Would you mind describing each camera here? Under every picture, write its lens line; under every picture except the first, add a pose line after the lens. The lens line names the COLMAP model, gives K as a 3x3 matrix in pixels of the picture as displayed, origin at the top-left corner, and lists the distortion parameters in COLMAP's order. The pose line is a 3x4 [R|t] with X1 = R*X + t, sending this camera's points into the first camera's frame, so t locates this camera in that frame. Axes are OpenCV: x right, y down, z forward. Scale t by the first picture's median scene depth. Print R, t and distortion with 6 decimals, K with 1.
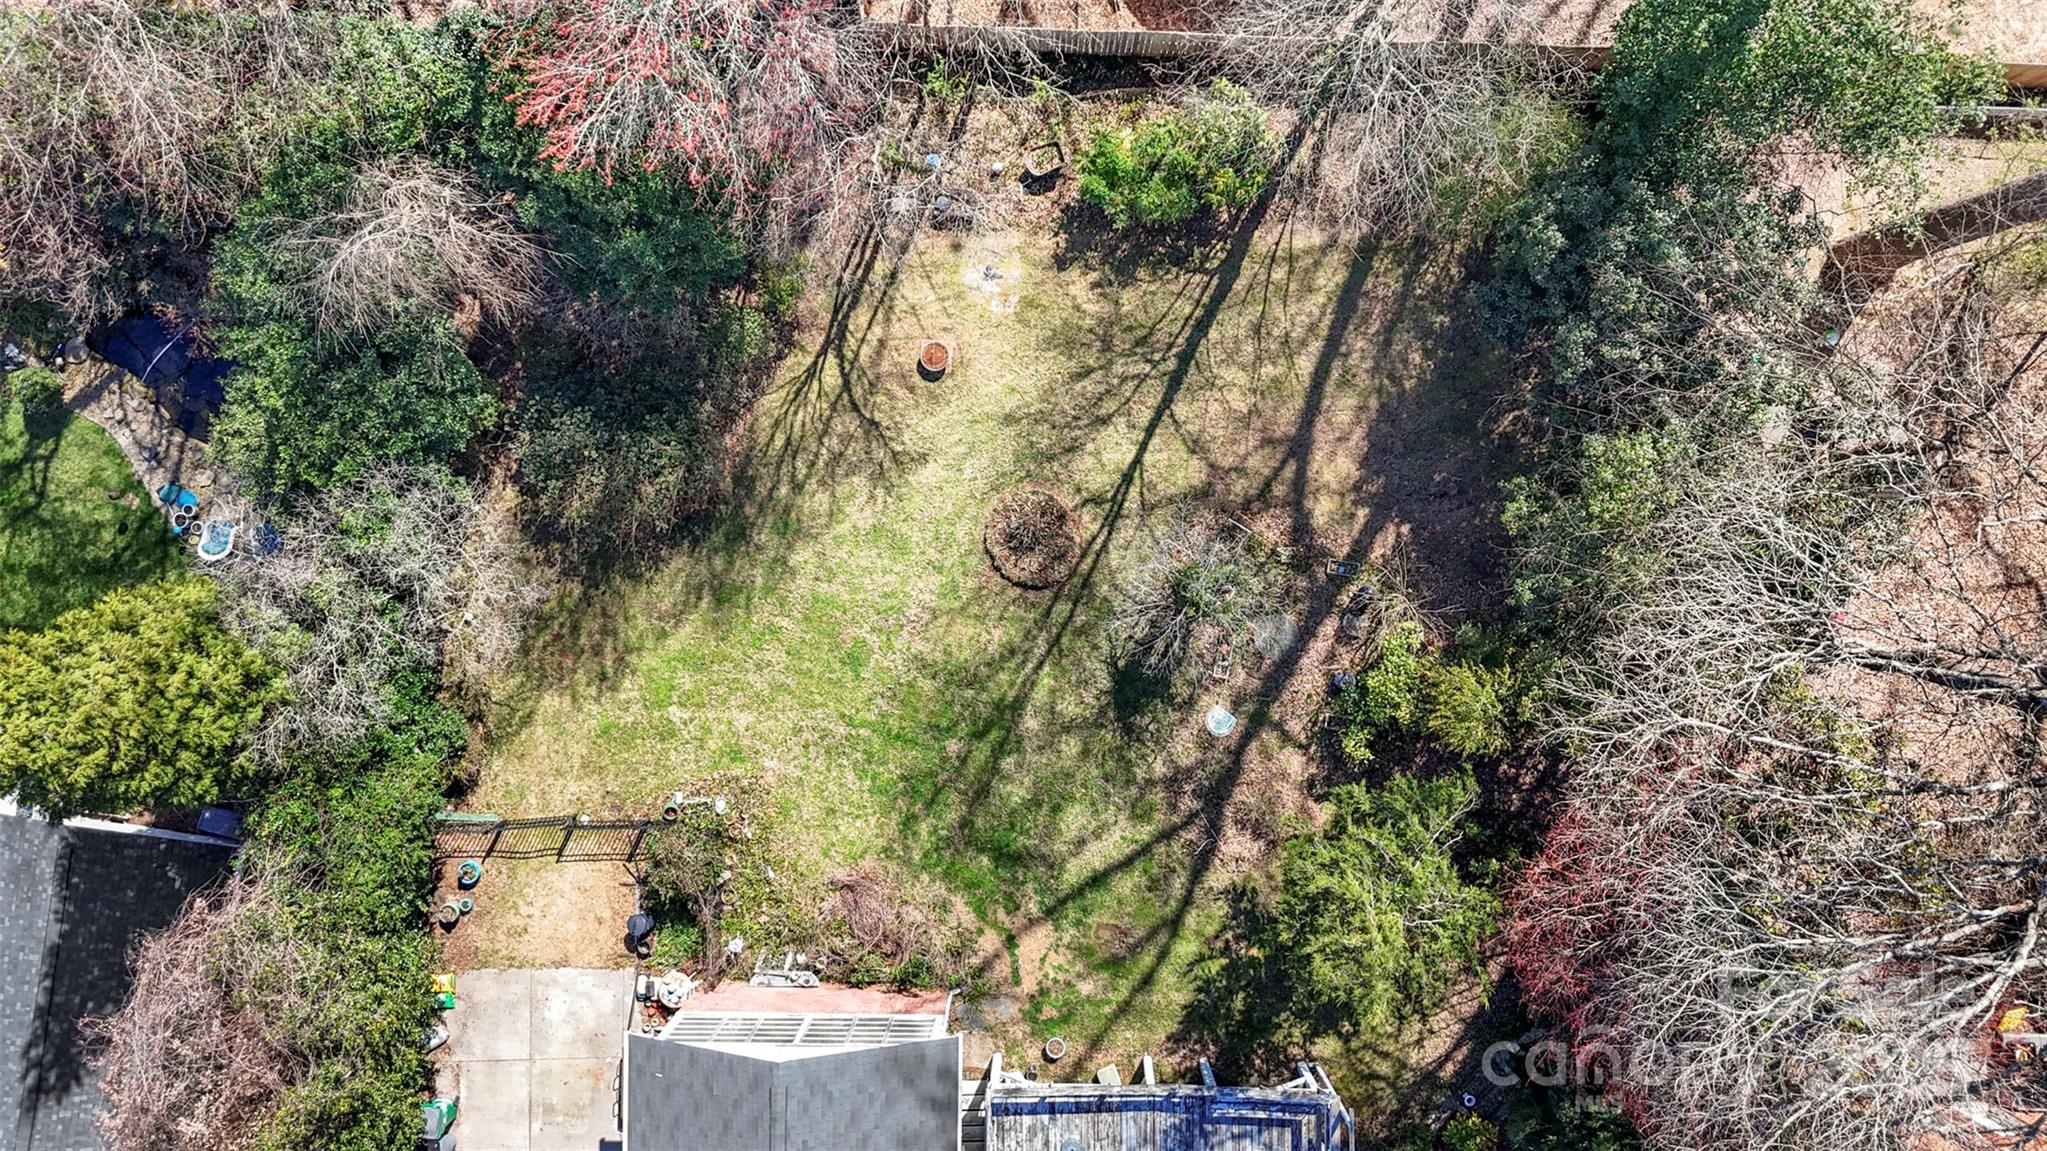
lens RADIAL K [[1480.1, 0, 997.2], [0, 1480.1, 542.6], [0, 0, 1]] dist [0.028955, -0.018982]
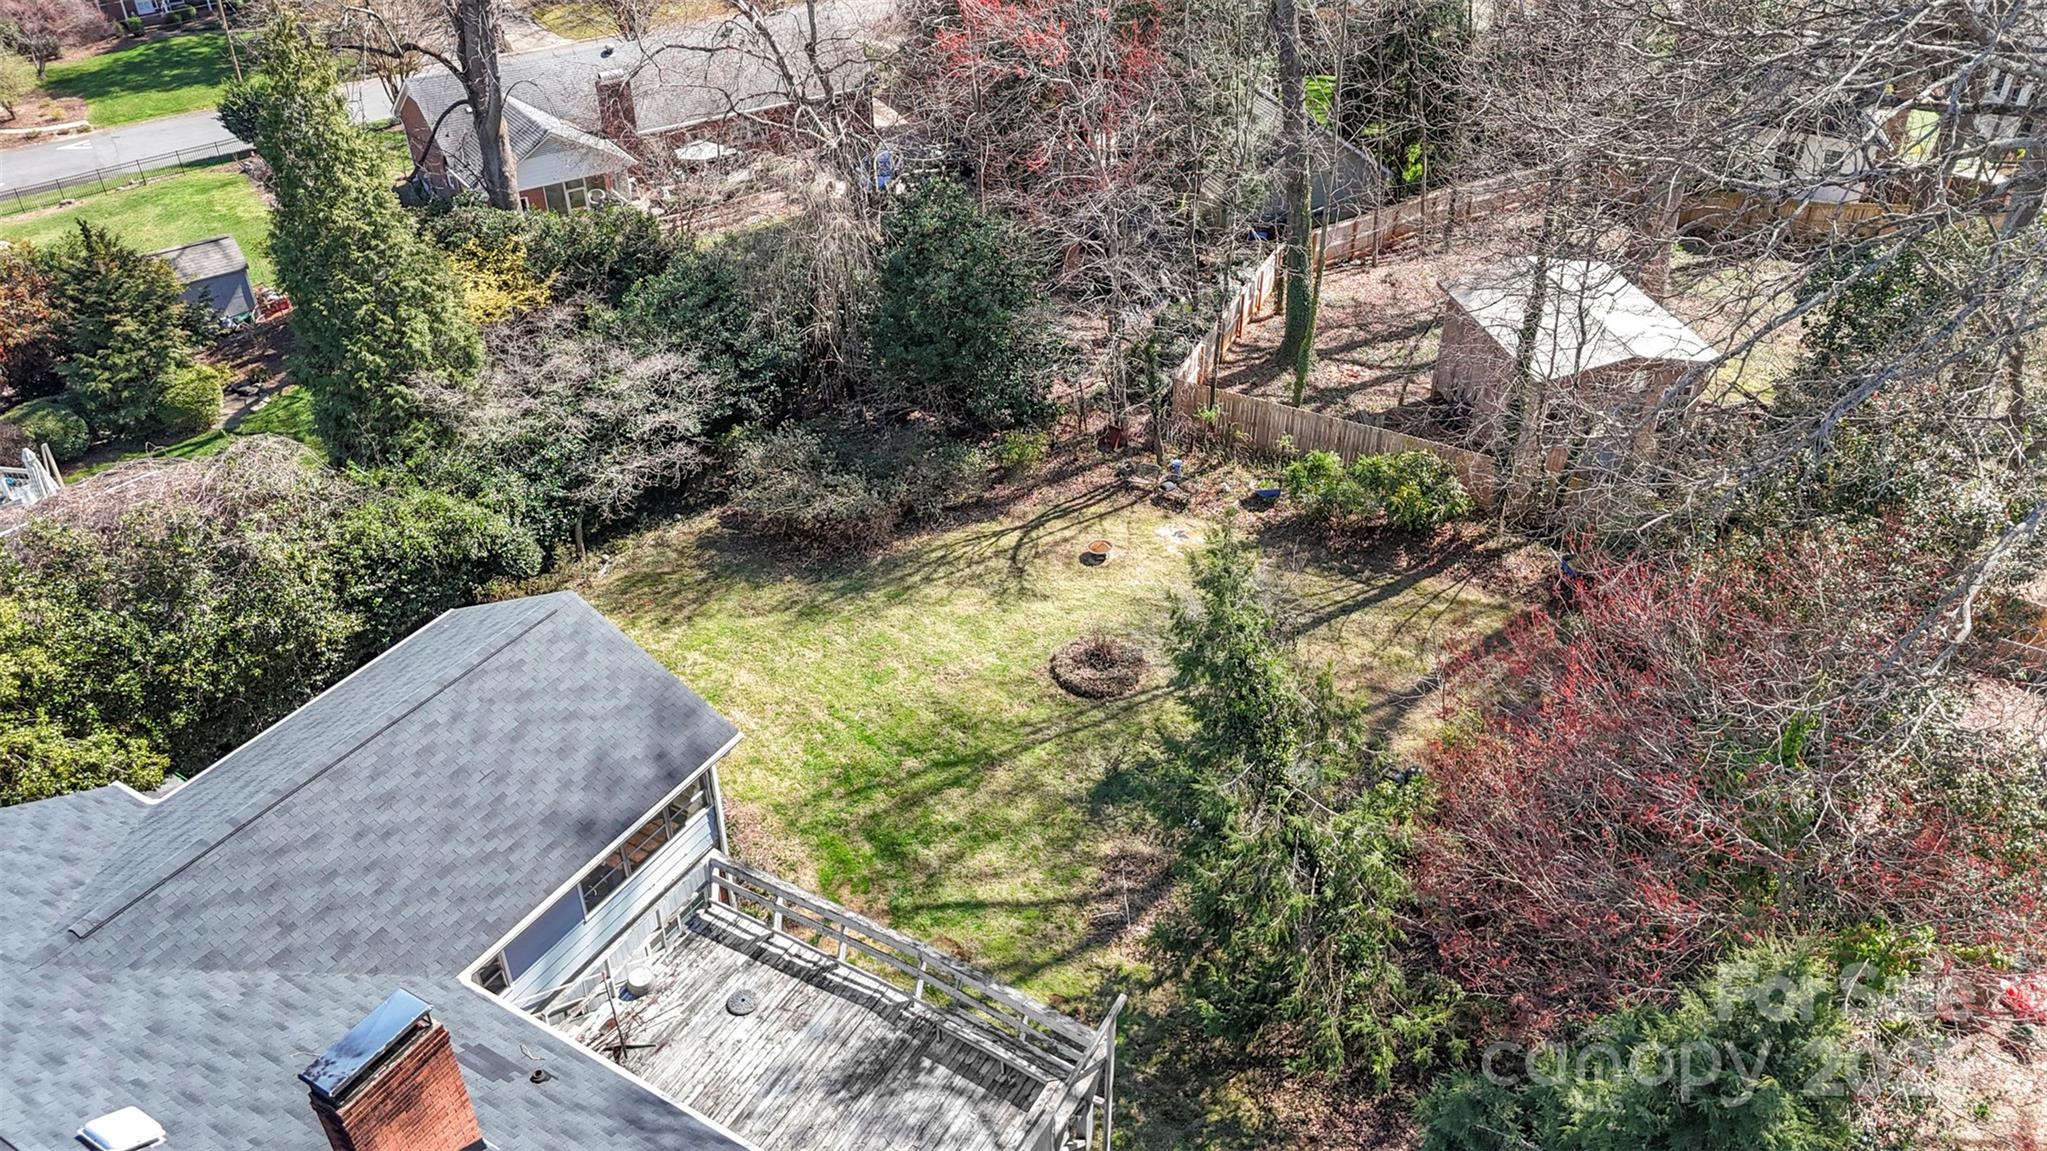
lens RADIAL K [[1480.1, 0, 1024.7], [0, 1480.1, 567.4], [0, 0, 1]] dist [0.028955, -0.018982]
pose [[0.860631, 0.300580, -0.411054, 0.358009], [-0.509171, 0.495835, -0.703486, 0.670258], [-0.007639, 0.814739, 0.579778, 0.387848]]
